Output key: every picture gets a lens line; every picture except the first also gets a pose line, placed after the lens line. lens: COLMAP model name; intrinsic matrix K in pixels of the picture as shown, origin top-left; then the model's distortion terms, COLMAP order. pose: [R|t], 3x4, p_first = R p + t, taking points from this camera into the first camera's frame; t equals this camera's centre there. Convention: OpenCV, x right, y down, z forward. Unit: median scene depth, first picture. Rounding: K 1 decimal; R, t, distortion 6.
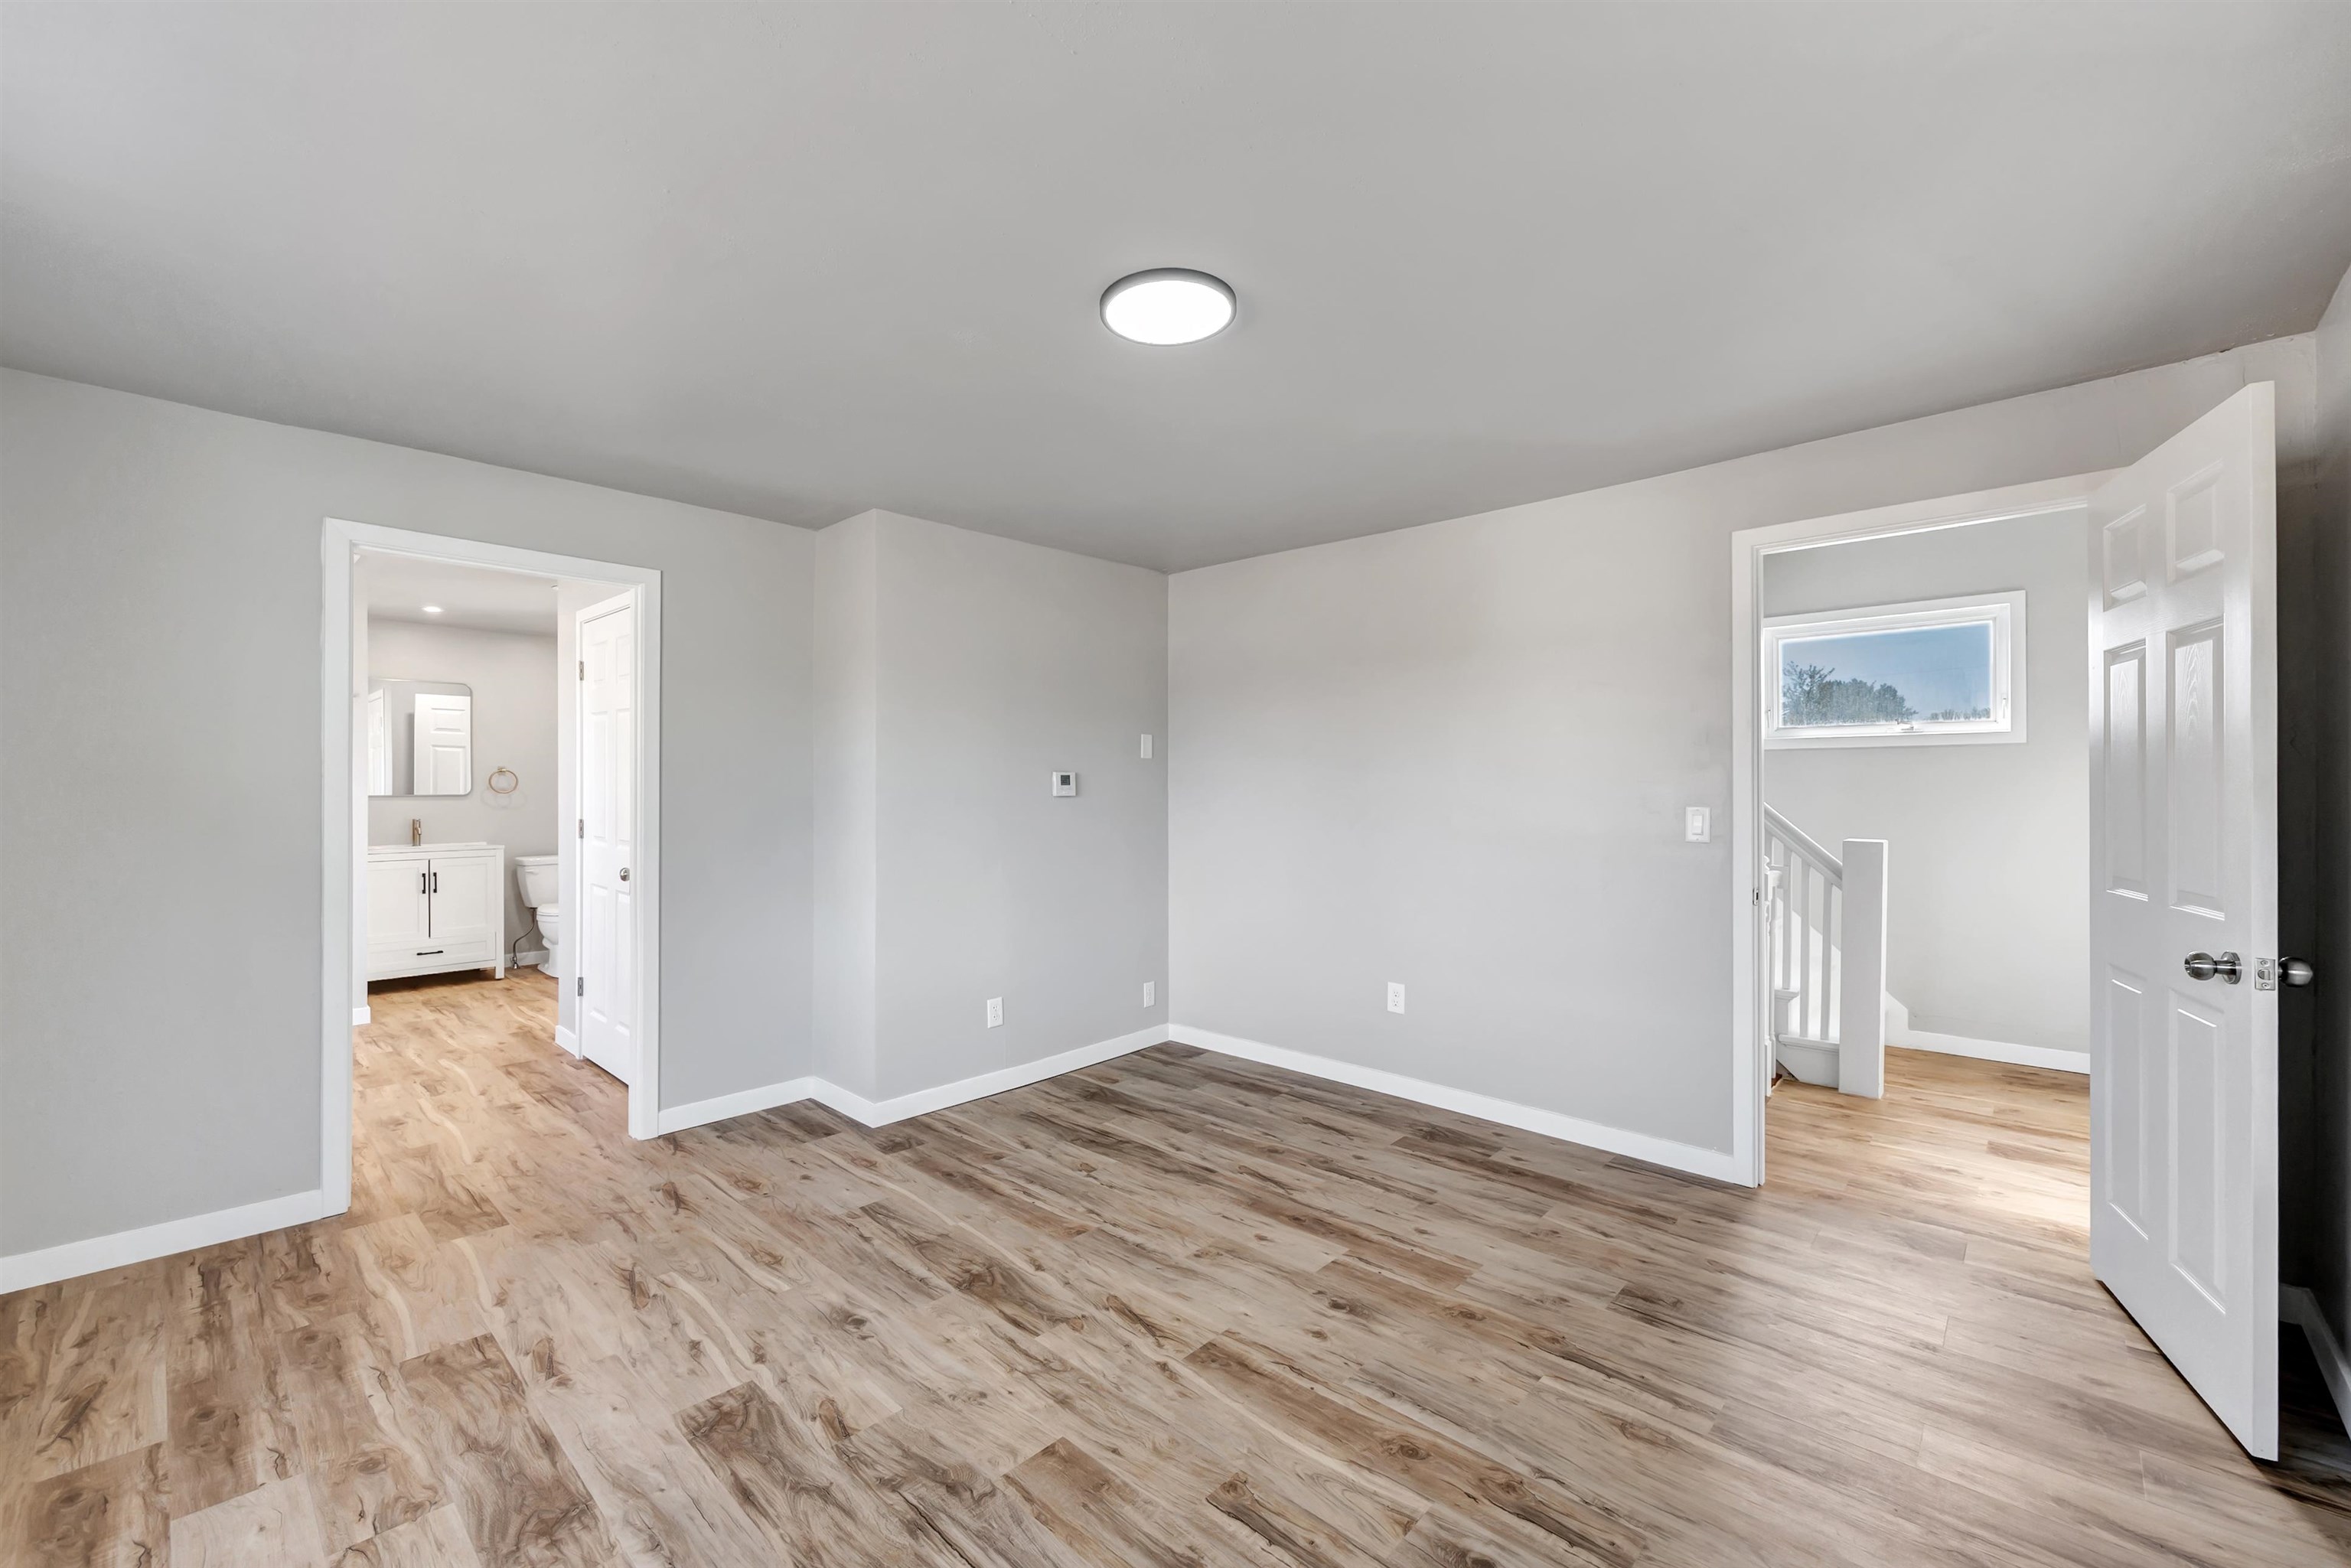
lens RADIAL K [[955.8, 0, 1175.7], [0, 955.8, 785.0], [0, 0, 1]] dist [-0.002161, 0.000549]
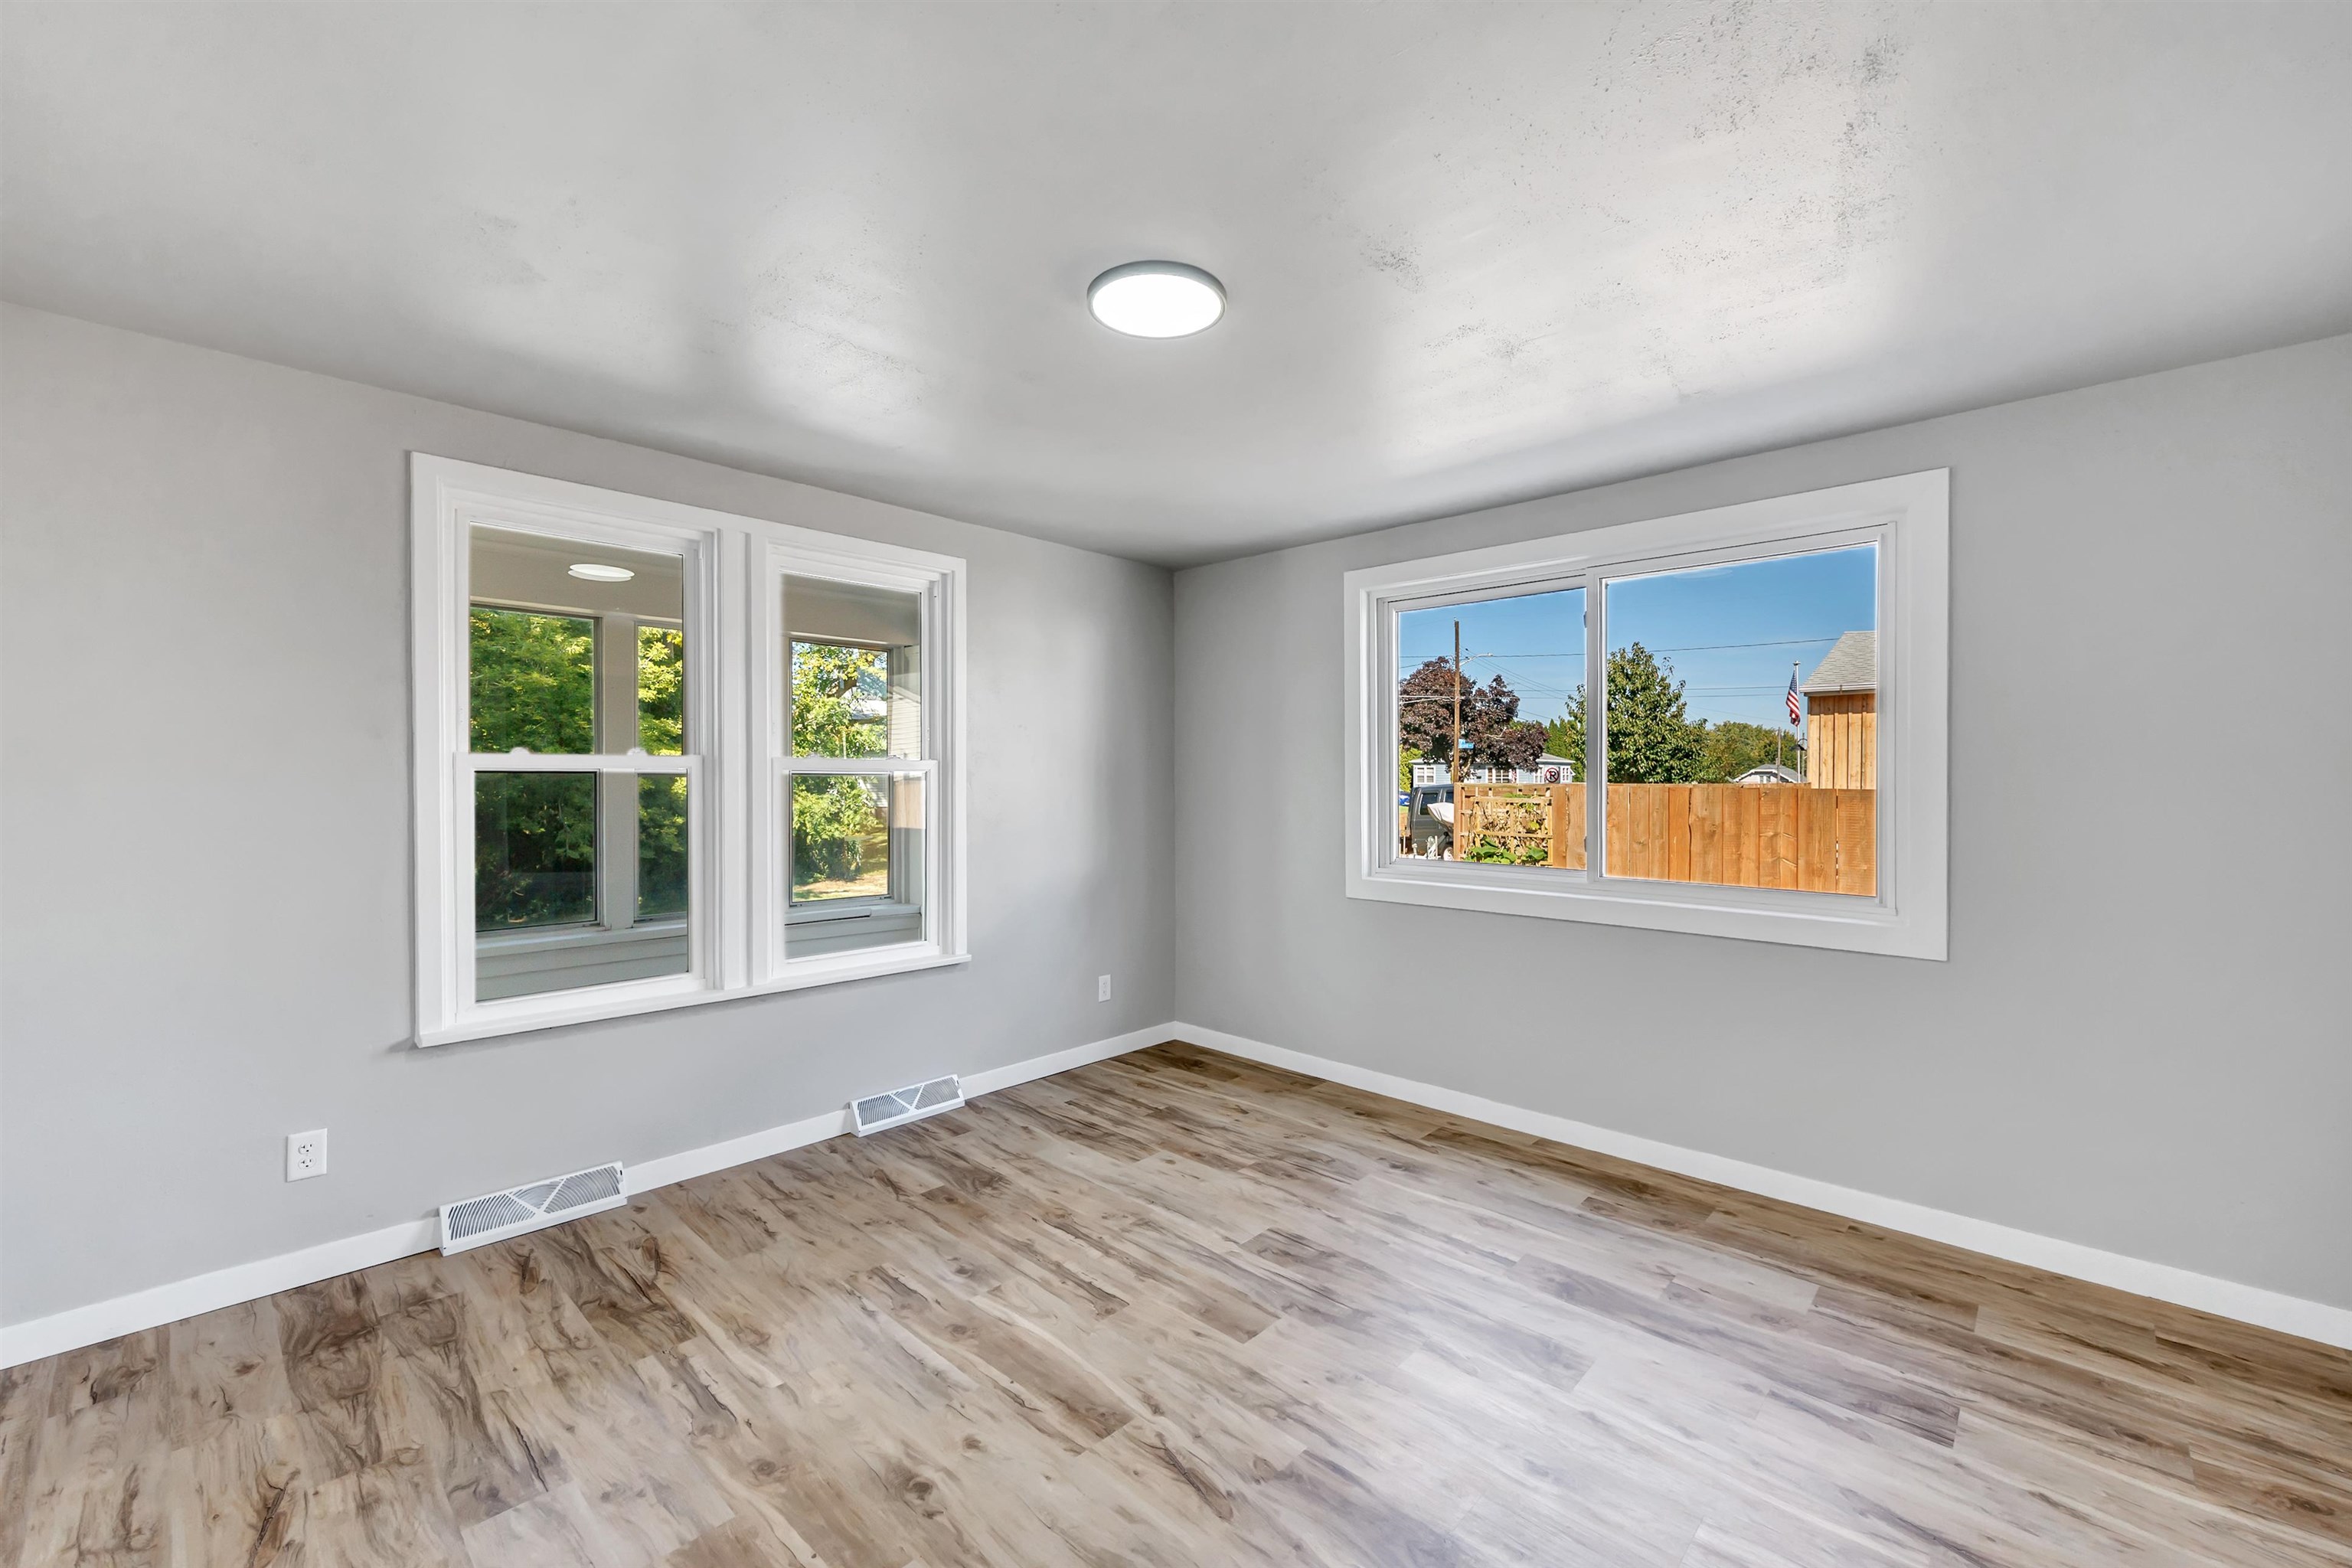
lens RADIAL K [[956.2, 0, 1175.8], [0, 956.2, 782.0], [0, 0, 1]] dist [-0.002161, 0.000549]
pose [[-0.999900, -0.007666, 0.011842, -0.038982], [-0.007608, 0.999959, 0.004958, -0.016569], [-0.011879, 0.004868, -0.999918, 1.973193]]
